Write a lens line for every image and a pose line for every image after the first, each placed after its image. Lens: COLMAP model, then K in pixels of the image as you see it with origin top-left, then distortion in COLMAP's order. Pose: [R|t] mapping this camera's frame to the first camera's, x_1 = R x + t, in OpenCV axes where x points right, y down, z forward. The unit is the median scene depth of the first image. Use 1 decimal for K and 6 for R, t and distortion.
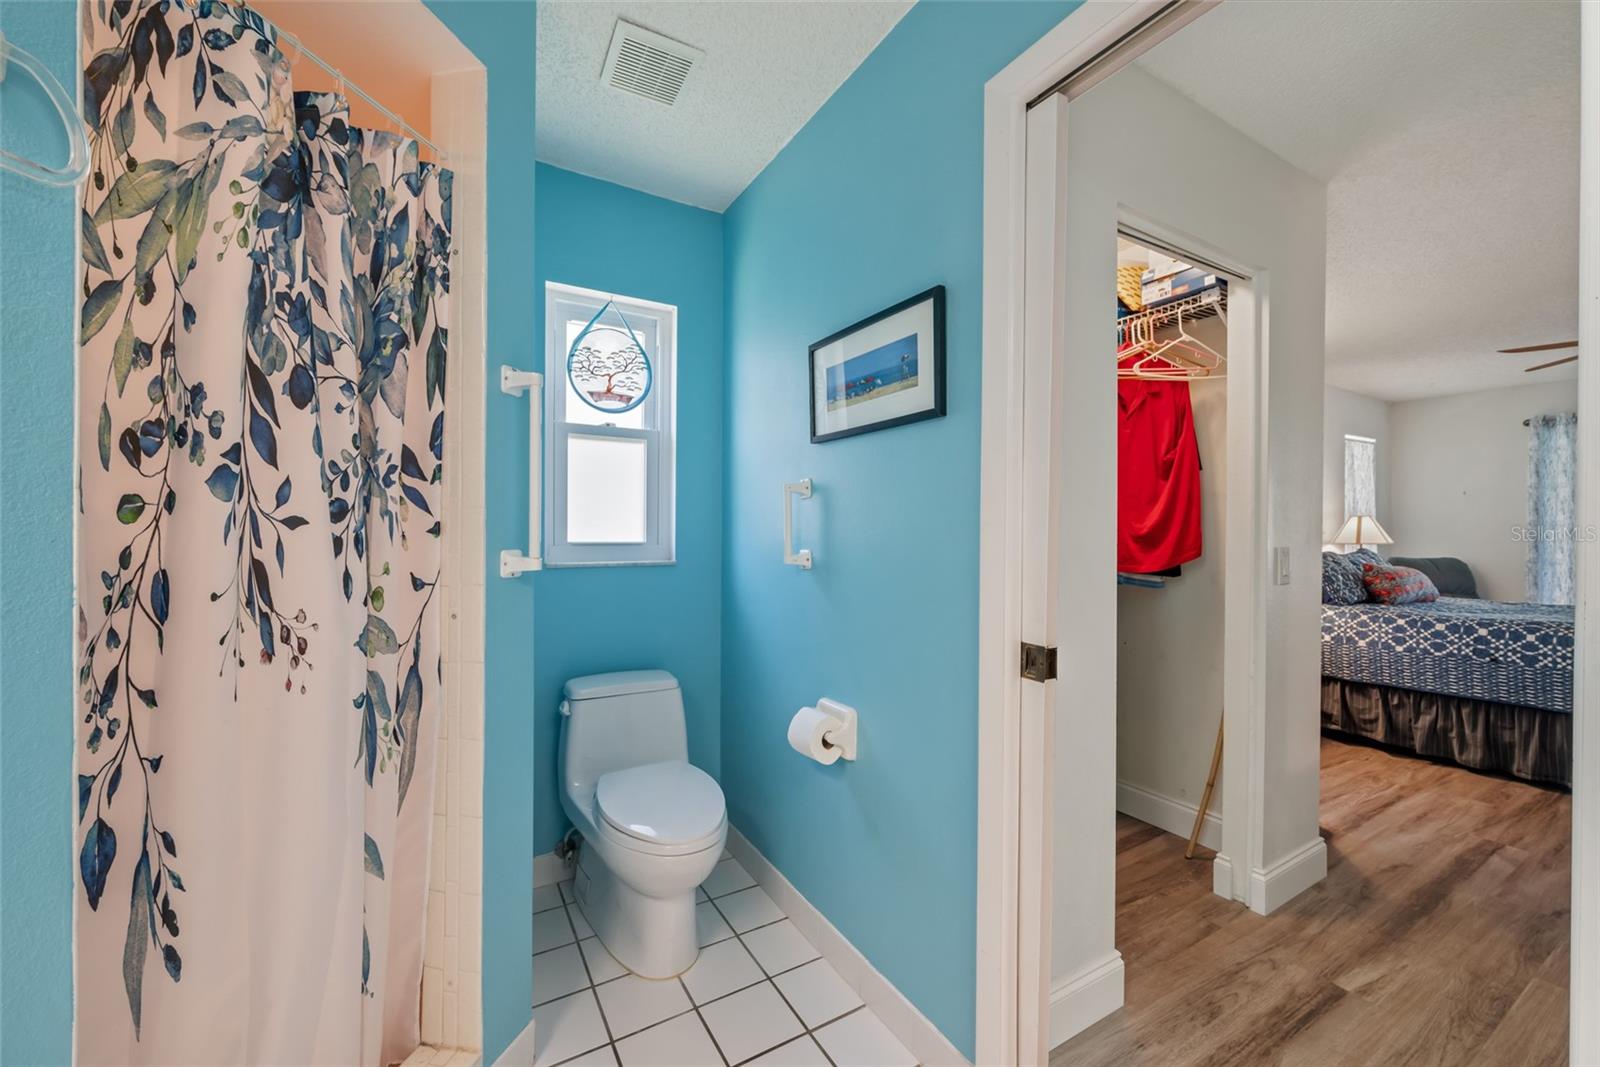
lens RADIAL K [[632.5, 0, 799.5], [0, 632.5, 535.6], [0, 0, 1]] dist [-0.000399, -0.000008]
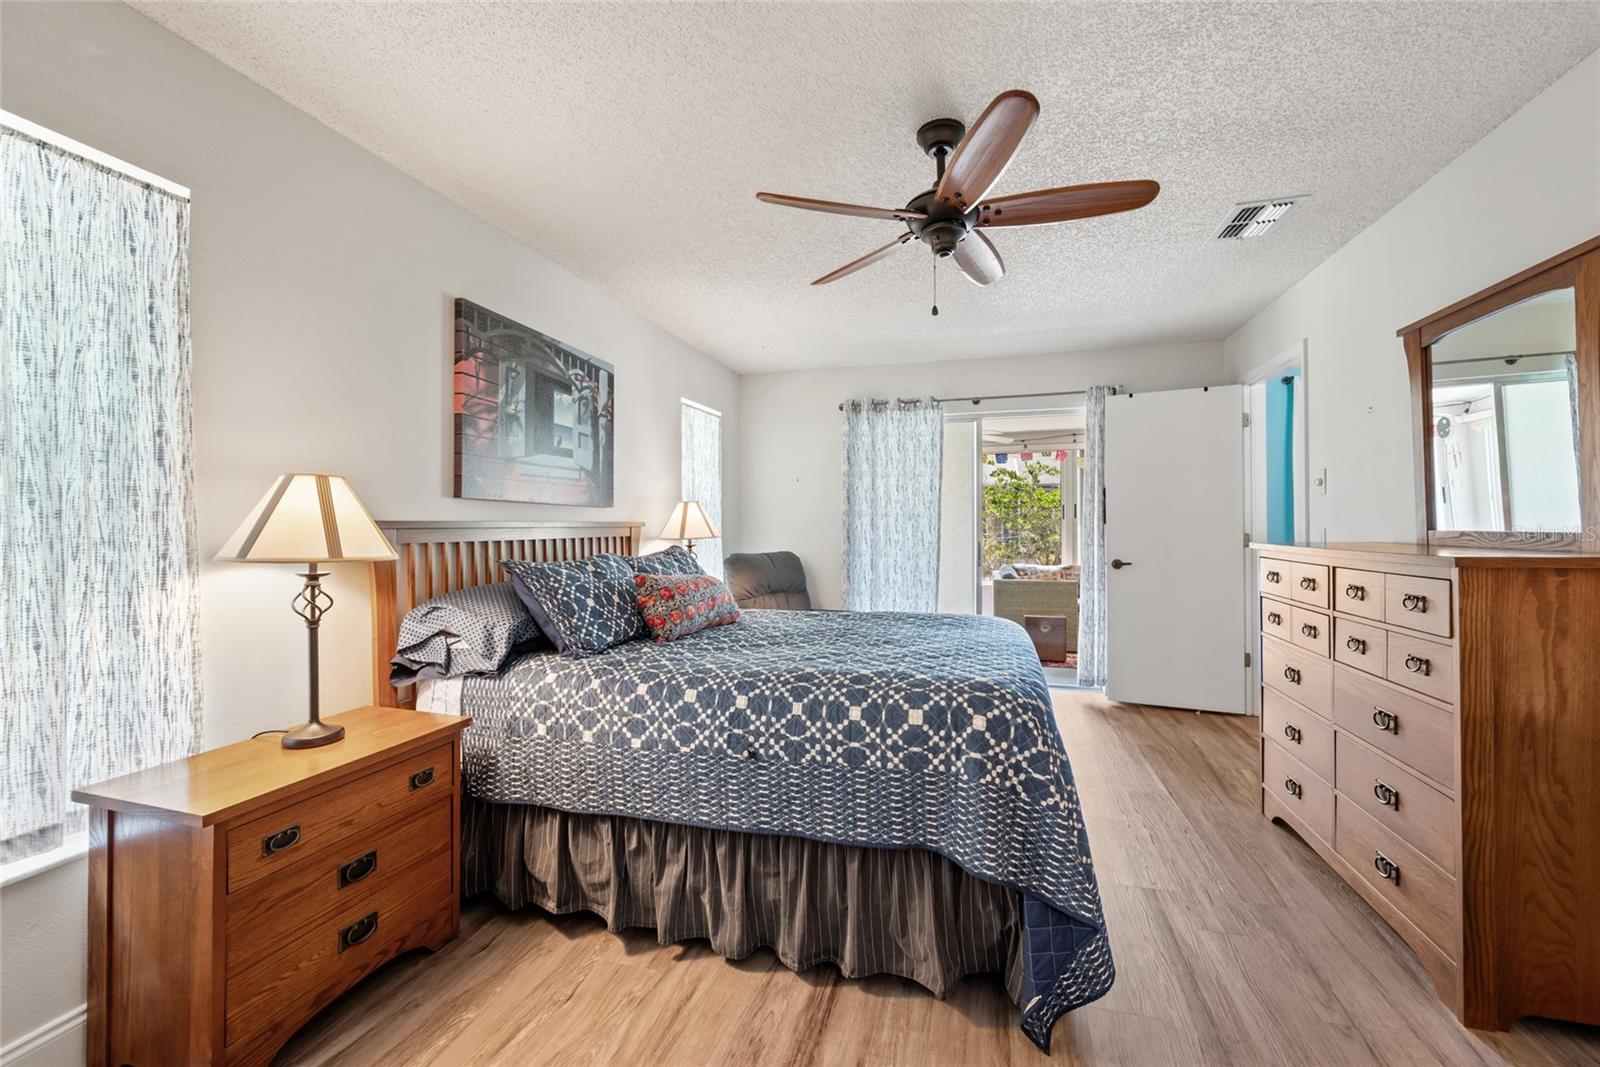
lens RADIAL K [[632.5, 0, 794.2], [0, 632.5, 522.8], [0, 0, 1]] dist [-0.000399, -0.000008]
pose [[0.741688, -0.004634, 0.670730, 2.341521], [0.011625, 0.999915, -0.005947, 0.001142], [-0.670645, 0.012208, 0.741678, 1.754097]]
